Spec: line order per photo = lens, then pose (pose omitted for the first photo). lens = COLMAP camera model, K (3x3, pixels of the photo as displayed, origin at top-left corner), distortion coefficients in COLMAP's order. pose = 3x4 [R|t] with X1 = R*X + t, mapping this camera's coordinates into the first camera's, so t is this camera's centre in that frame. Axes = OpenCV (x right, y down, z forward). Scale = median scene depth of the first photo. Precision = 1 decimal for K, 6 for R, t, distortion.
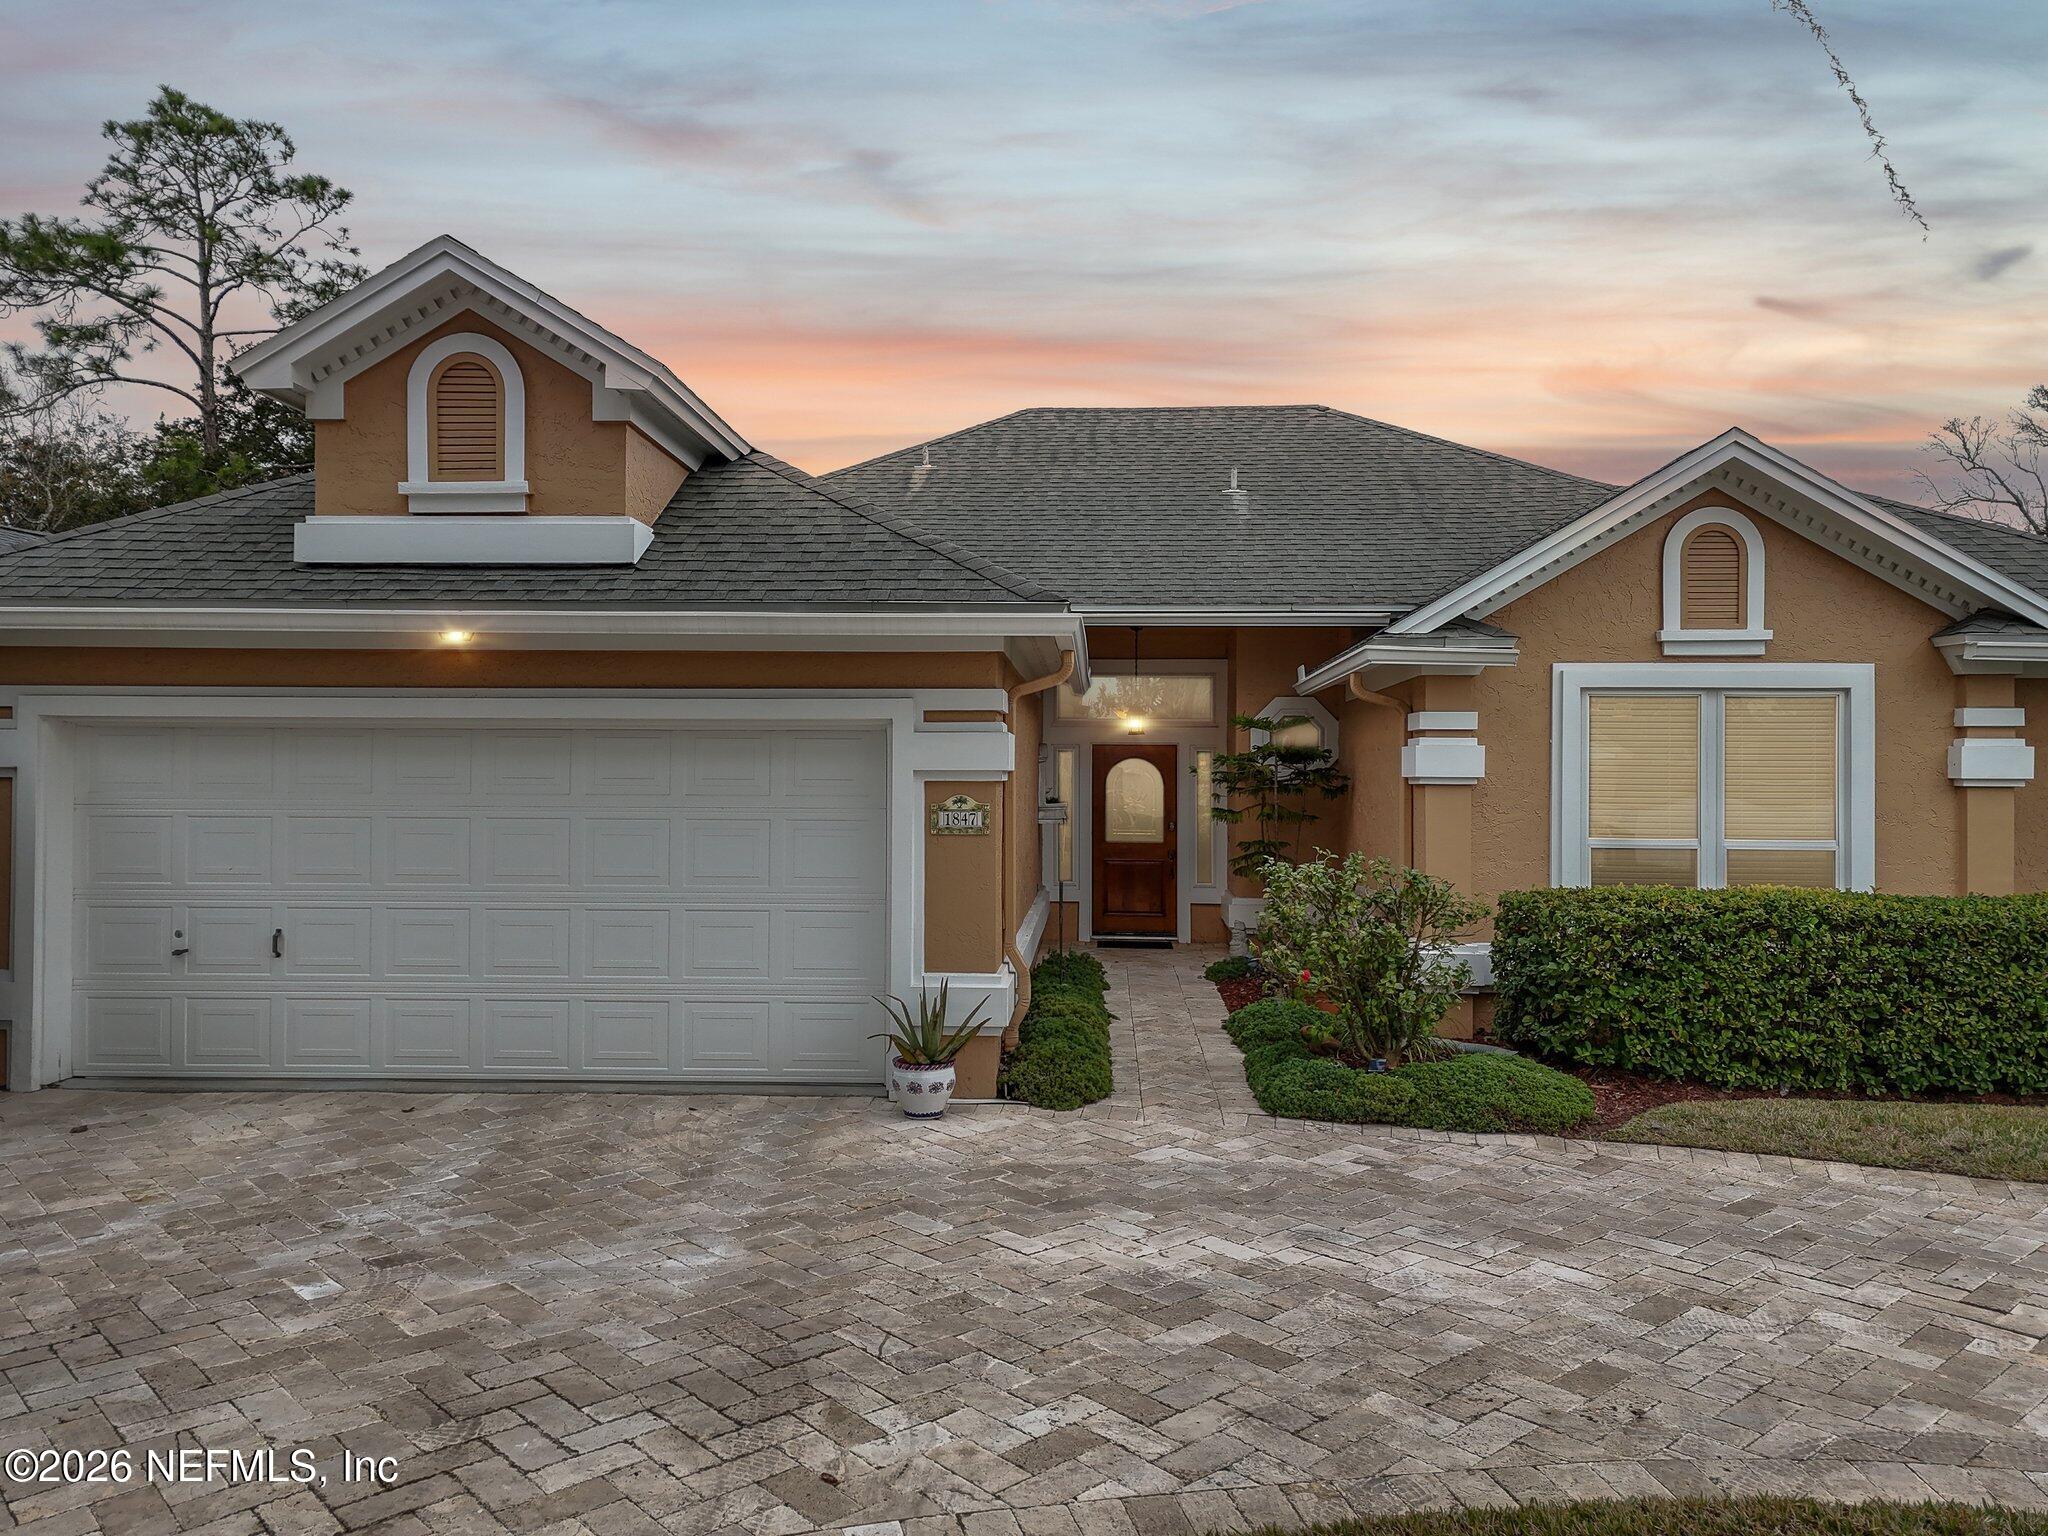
lens RADIAL K [[1509.1, 0, 1018.8], [0, 1509.1, 731.9], [0, 0, 1]] dist [0.074001, -0.069193]
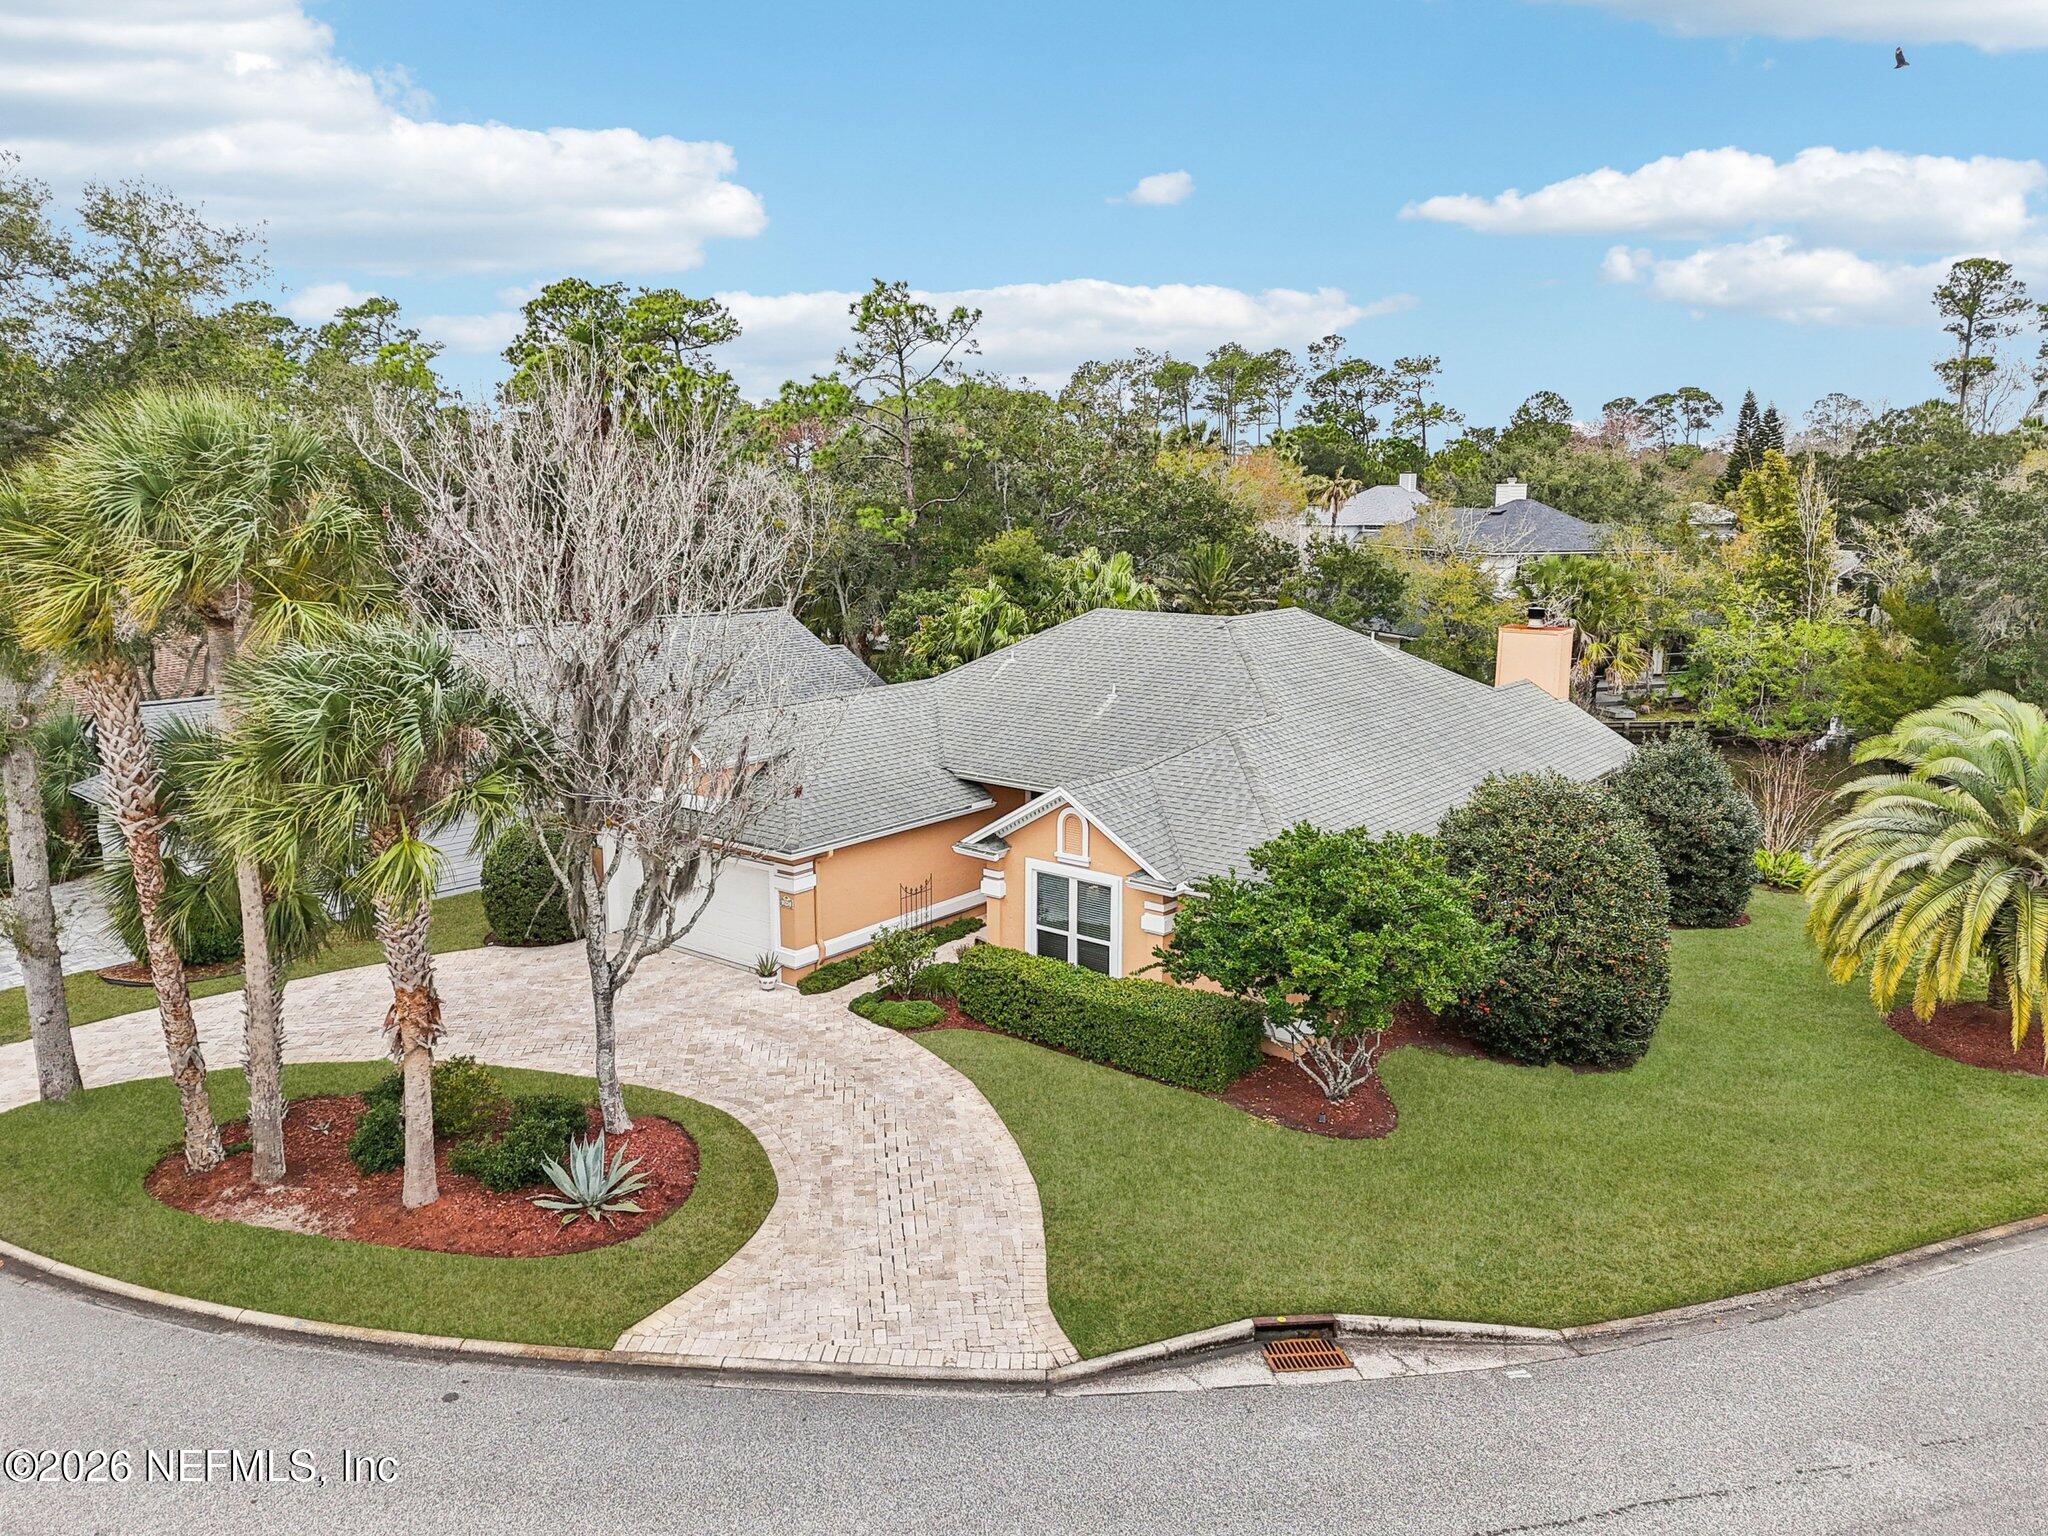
lens RADIAL K [[1509.1, 0, 1018.8], [0, 1509.1, 731.9], [0, 0, 1]] dist [0.074001, -0.069193]
pose [[0.811485, 0.091916, -0.577099, 2.139274], [0.023729, 0.981555, 0.189701, -0.880221], [0.583891, -0.167633, 0.794336, -1.196001]]
